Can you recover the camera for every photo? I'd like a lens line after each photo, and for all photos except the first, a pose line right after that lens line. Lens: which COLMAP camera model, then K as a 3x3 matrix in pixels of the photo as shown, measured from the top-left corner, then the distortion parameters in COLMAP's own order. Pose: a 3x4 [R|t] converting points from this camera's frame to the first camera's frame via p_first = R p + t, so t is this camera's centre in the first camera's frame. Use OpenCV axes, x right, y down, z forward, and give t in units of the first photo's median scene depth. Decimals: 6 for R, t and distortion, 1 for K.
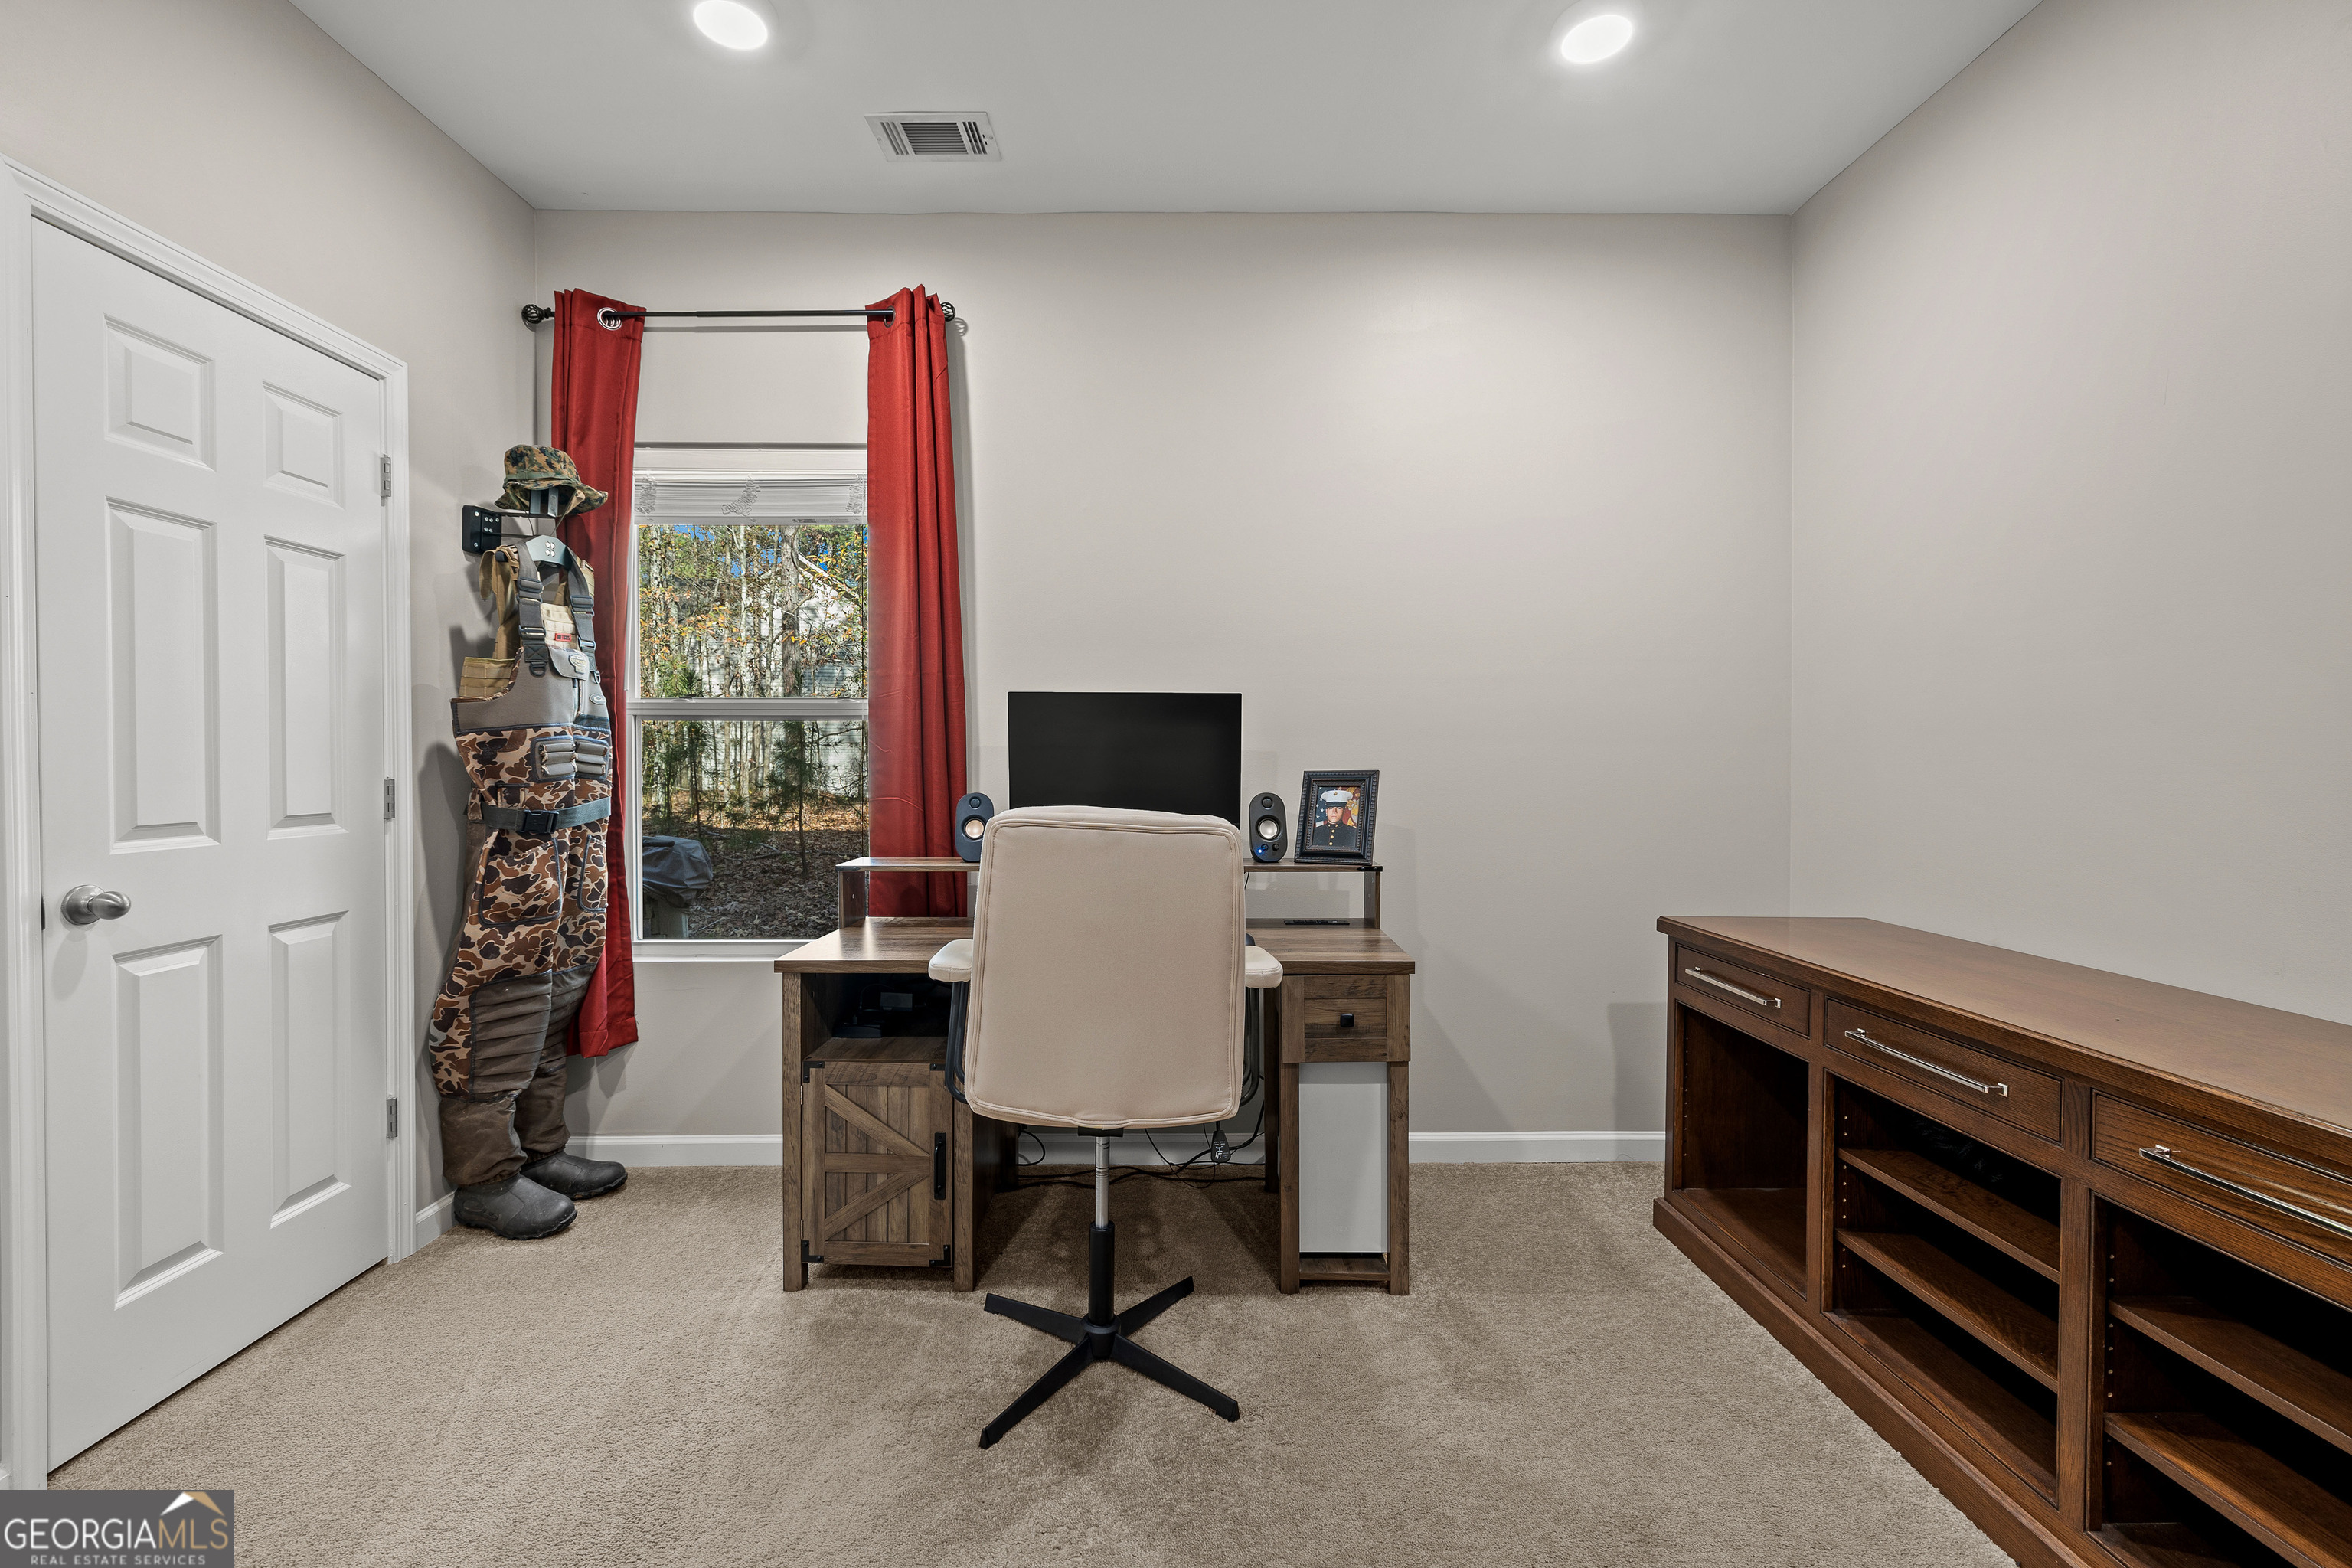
lens RADIAL K [[1014.0, 0, 1169.5], [0, 1014.0, 768.4], [0, 0, 1]] dist [0.000348, 0.000142]
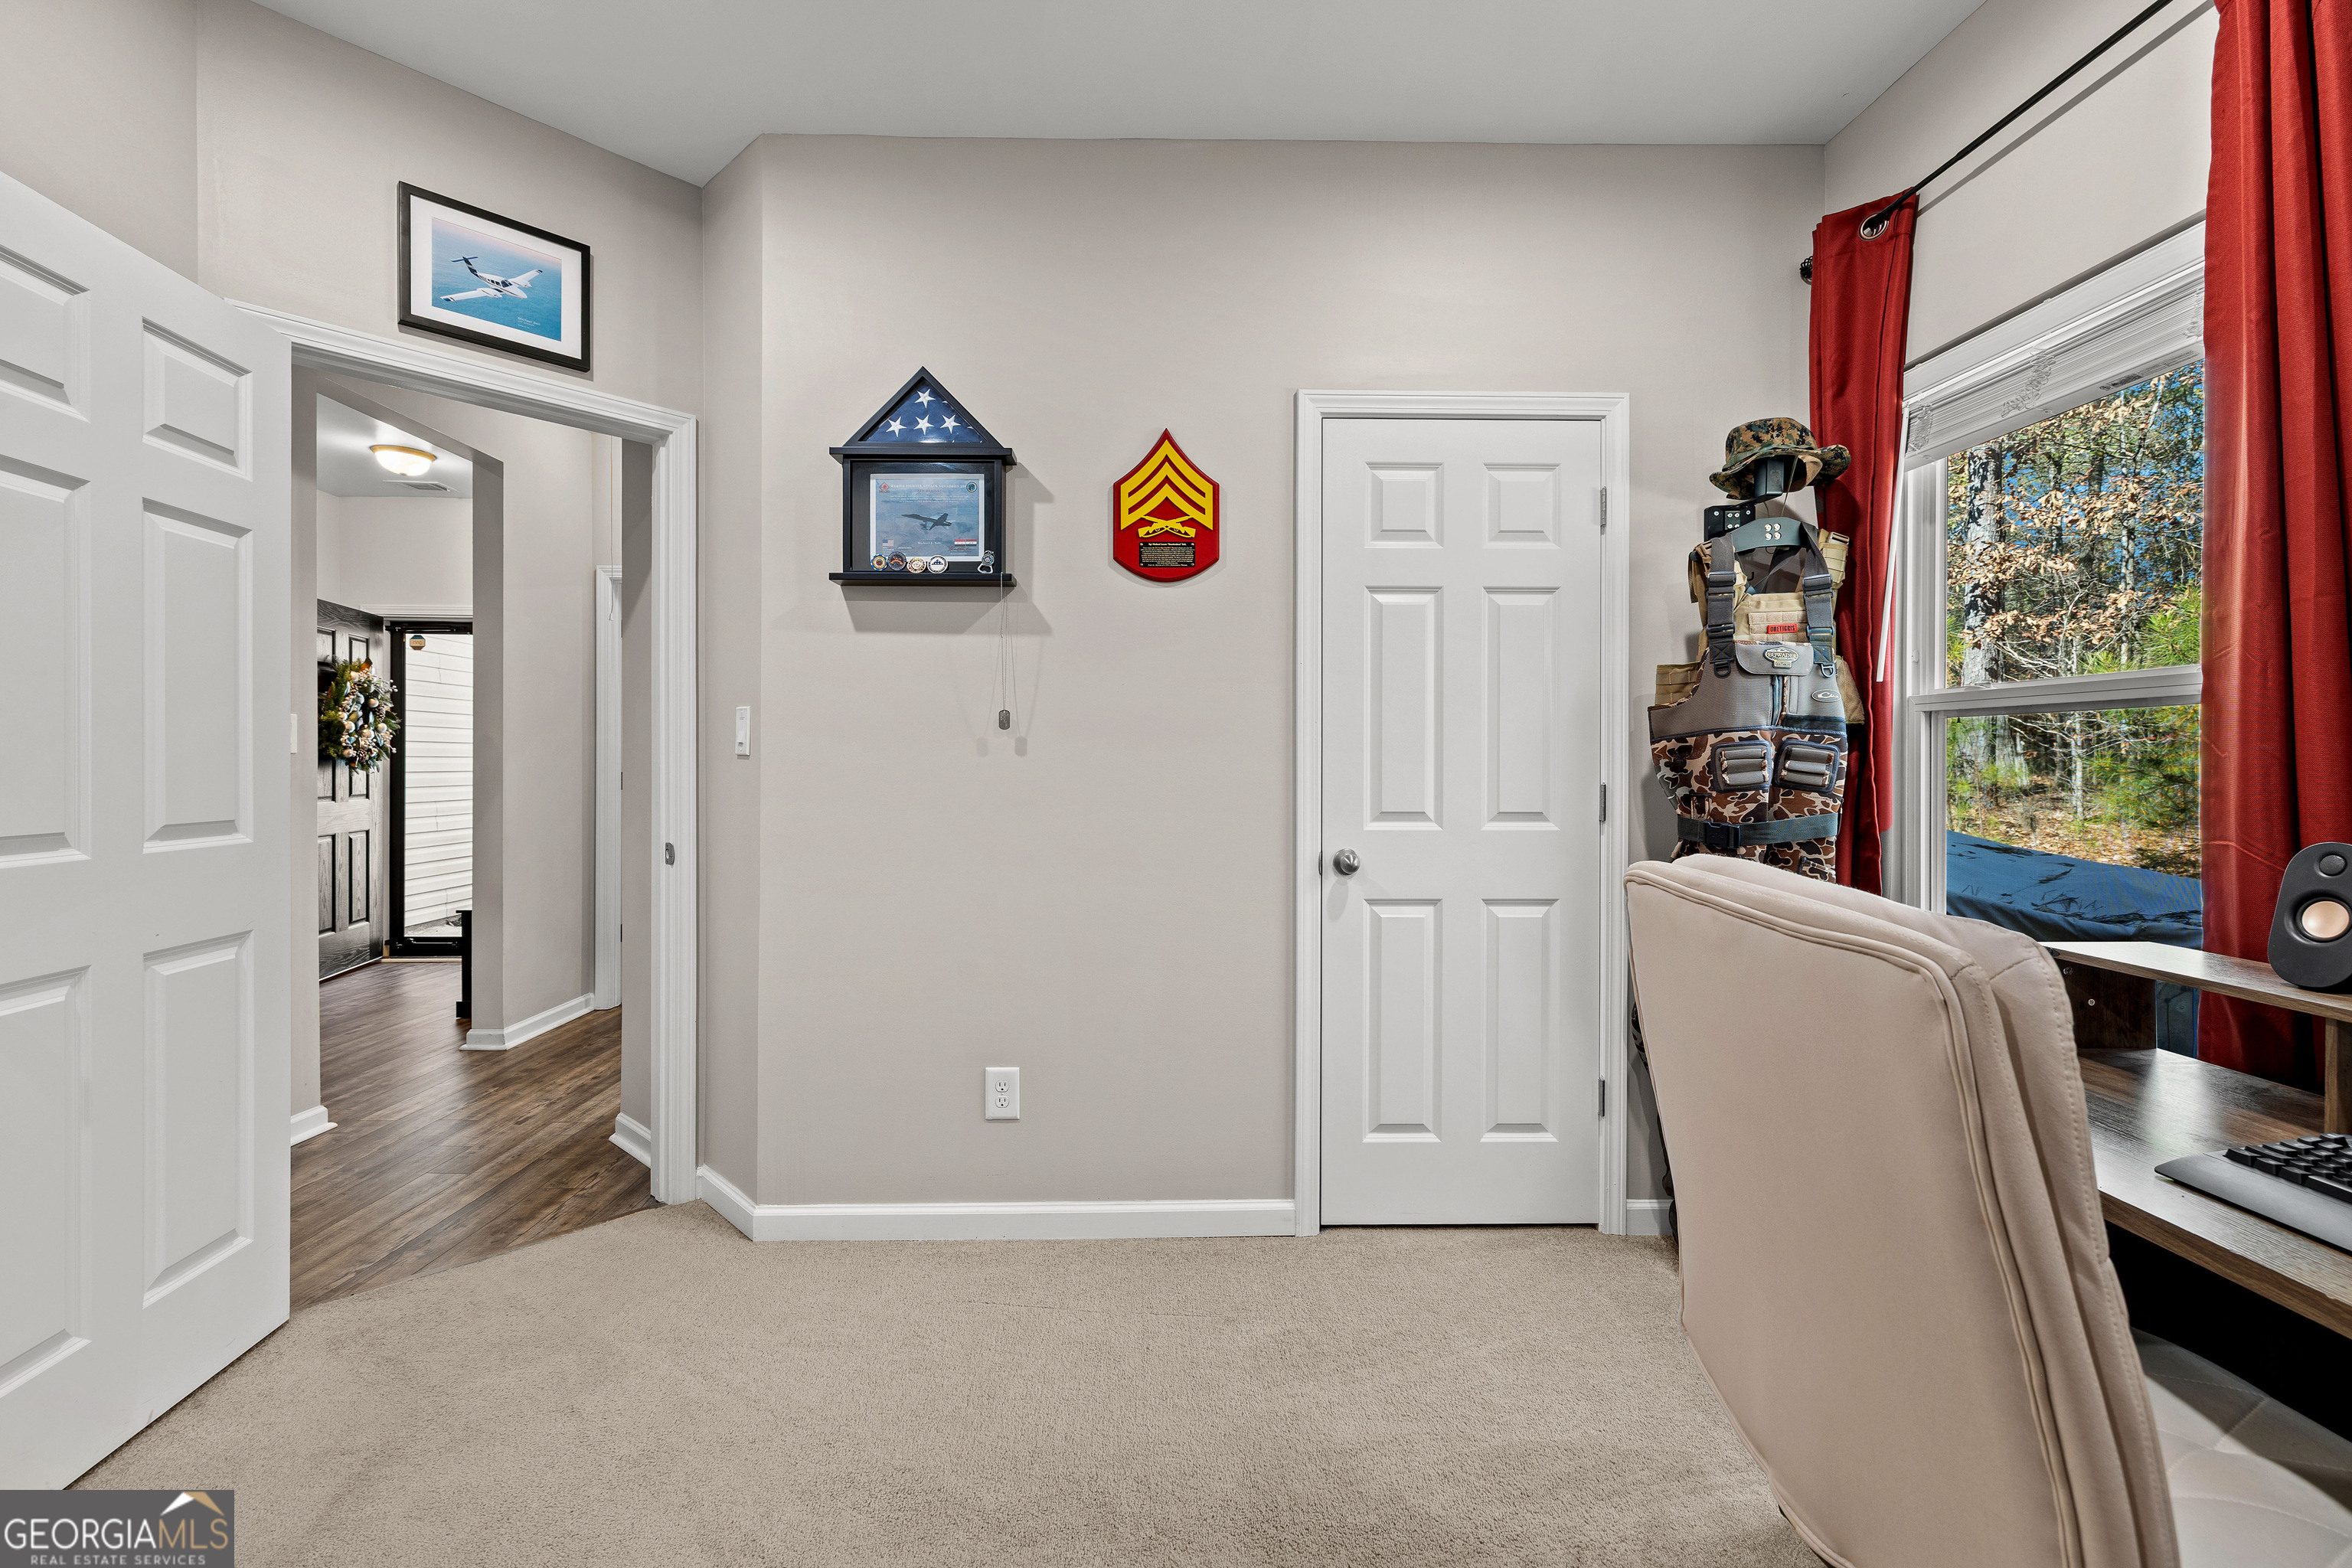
lens RADIAL K [[1014.0, 0, 1169.5], [0, 1014.0, 768.4], [0, 0, 1]] dist [0.000348, 0.000142]
pose [[0.024508, 0.006257, -0.999680, 0.286594], [-0.016149, 0.999852, 0.005862, -0.005283], [0.999569, 0.016001, 0.024606, 0.479011]]
